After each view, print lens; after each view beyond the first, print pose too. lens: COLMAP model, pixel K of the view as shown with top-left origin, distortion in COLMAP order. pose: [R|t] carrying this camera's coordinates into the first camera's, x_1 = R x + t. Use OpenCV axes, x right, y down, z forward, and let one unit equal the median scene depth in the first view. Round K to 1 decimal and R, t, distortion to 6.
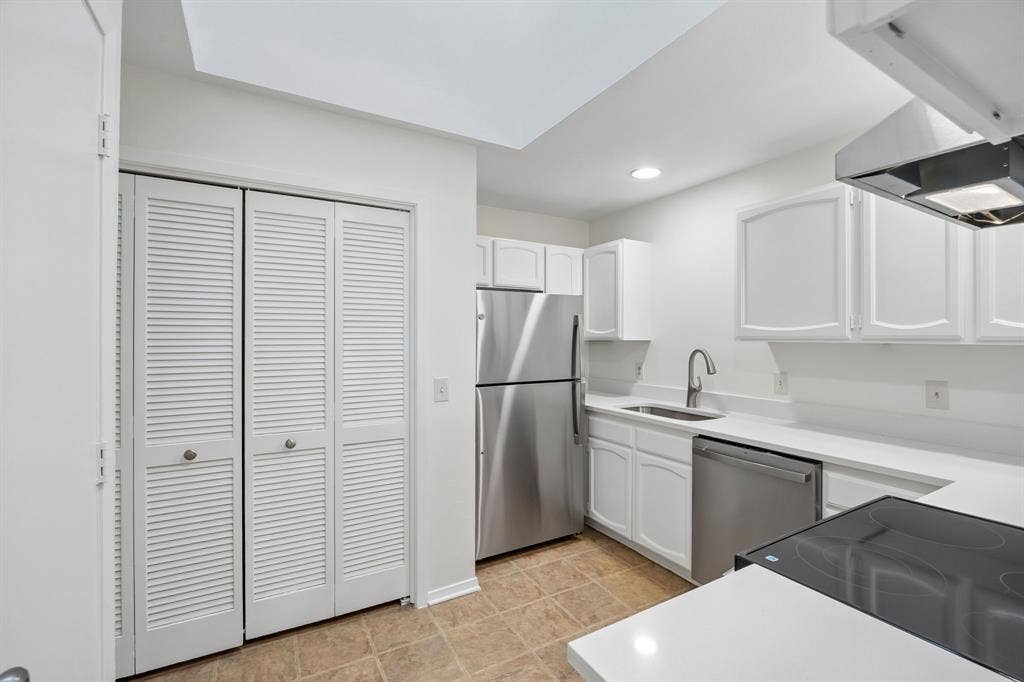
lens RADIAL K [[388.8, 0, 510.2], [0, 388.8, 337.4], [0, 0, 1]] dist [-0.006032, -0.000104]
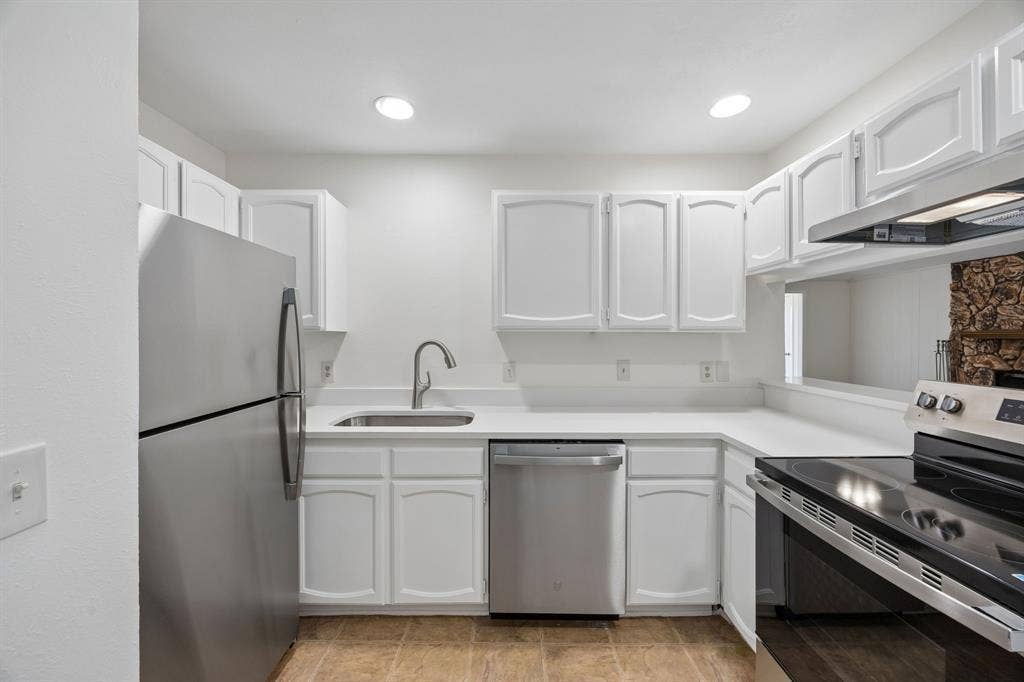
lens RADIAL K [[394.7, 0, 512.4], [0, 394.7, 333.2], [0, 0, 1]] dist [-0.001026, 0.000117]
pose [[0.535751, -0.002779, 0.844372, -0.172185], [-0.003052, 0.999982, 0.005227, 0.008056], [-0.844371, -0.005377, 0.535732, 0.379376]]
